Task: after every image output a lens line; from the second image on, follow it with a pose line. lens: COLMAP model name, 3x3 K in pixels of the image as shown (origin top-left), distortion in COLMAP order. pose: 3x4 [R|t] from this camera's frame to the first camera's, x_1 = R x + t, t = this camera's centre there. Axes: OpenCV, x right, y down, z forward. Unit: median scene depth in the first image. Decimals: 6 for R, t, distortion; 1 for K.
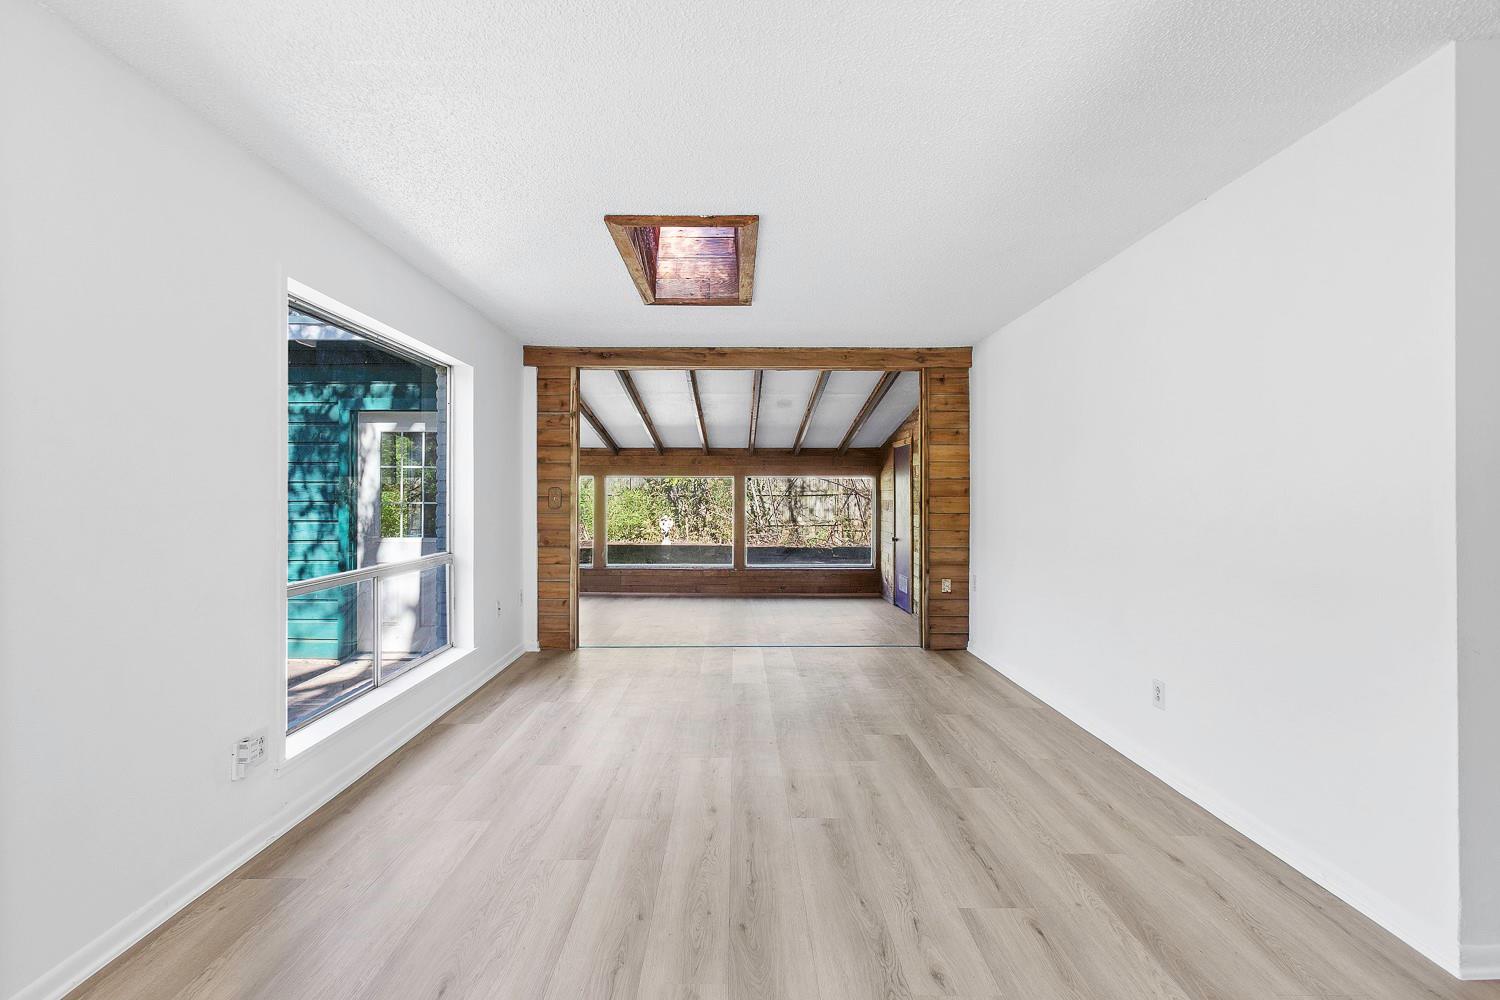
lens RADIAL K [[685.1, 0, 735.5], [0, 685.1, 497.1], [0, 0, 1]] dist [-0.009054, 0.006520]
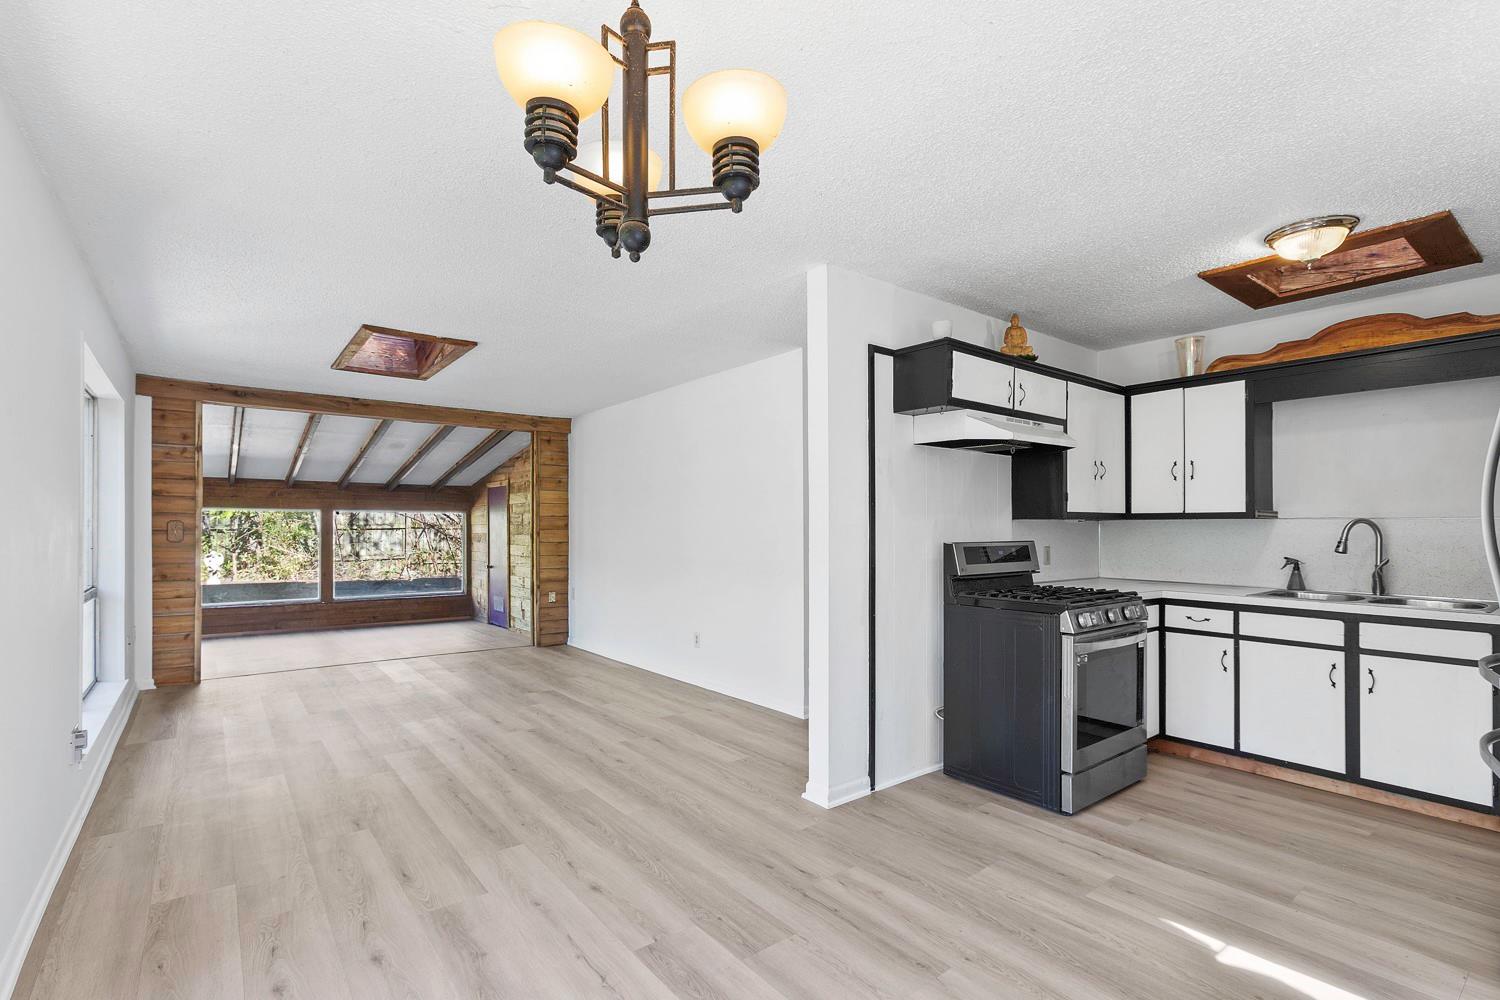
lens RADIAL K [[685.1, 0, 736.1], [0, 685.1, 522.3], [0, 0, 1]] dist [-0.009054, 0.006520]
pose [[0.796239, 0.005724, 0.604956, -0.214444], [0.001453, 0.999934, -0.011374, 0.000672], [-0.604981, 0.009935, 0.796178, -0.274722]]
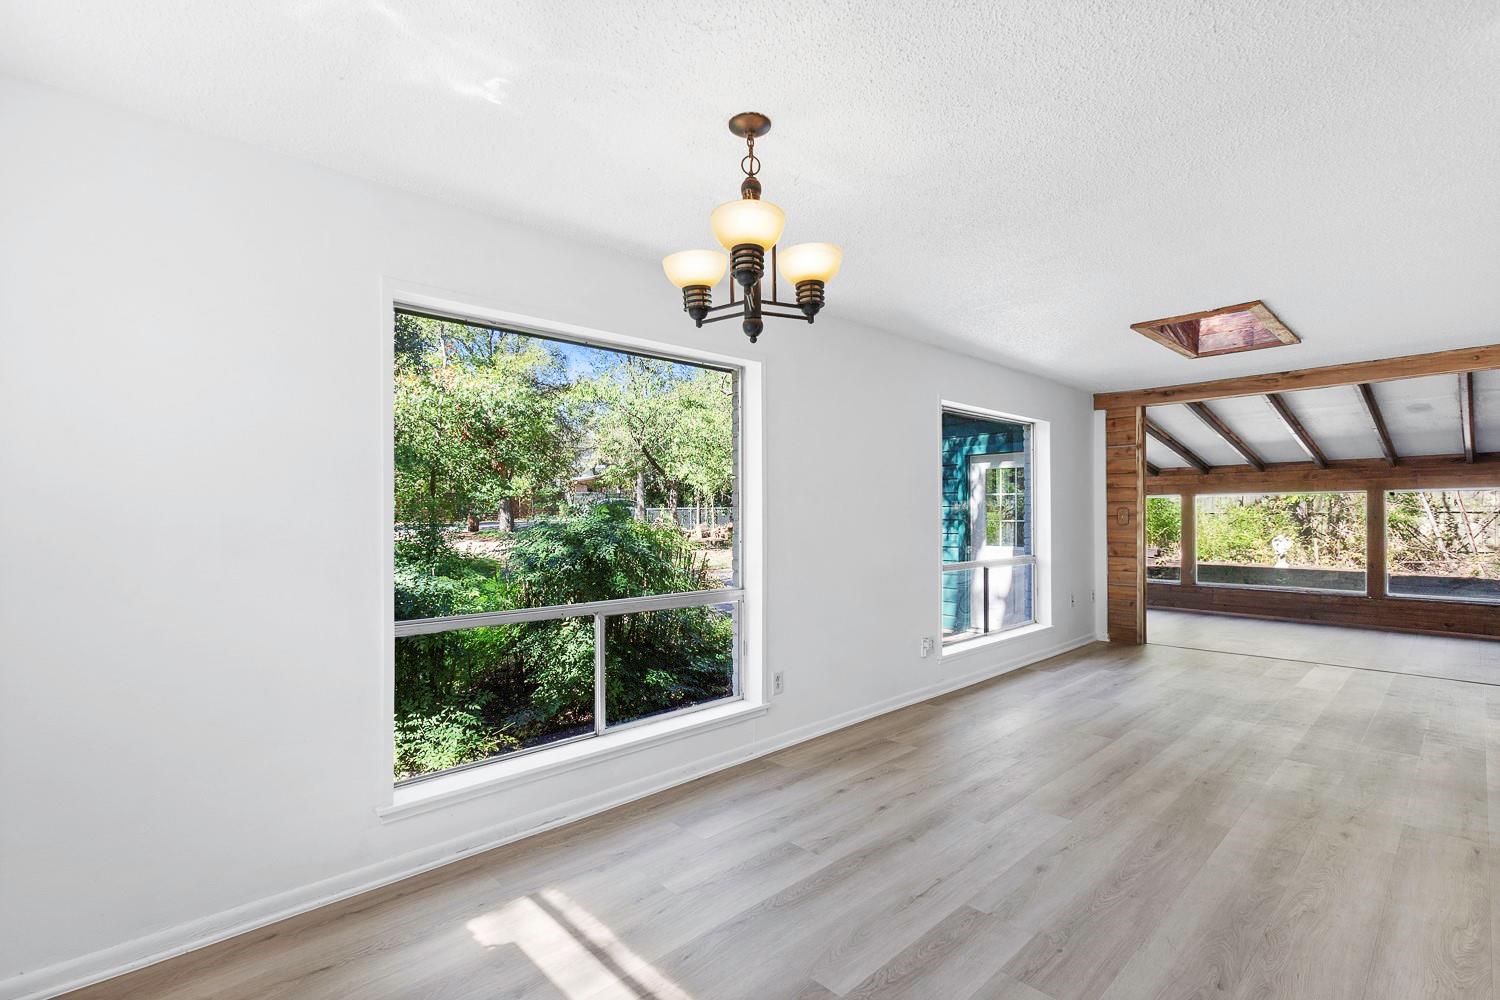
lens RADIAL K [[685.1, 0, 736.7], [0, 685.1, 510.9], [0, 0, 1]] dist [-0.009054, 0.006520]
pose [[0.680644, -0.009589, -0.732552, 0.155447], [0.004434, 0.999950, -0.008969, -0.000780], [0.732601, 0.002856, 0.680653, -0.316819]]
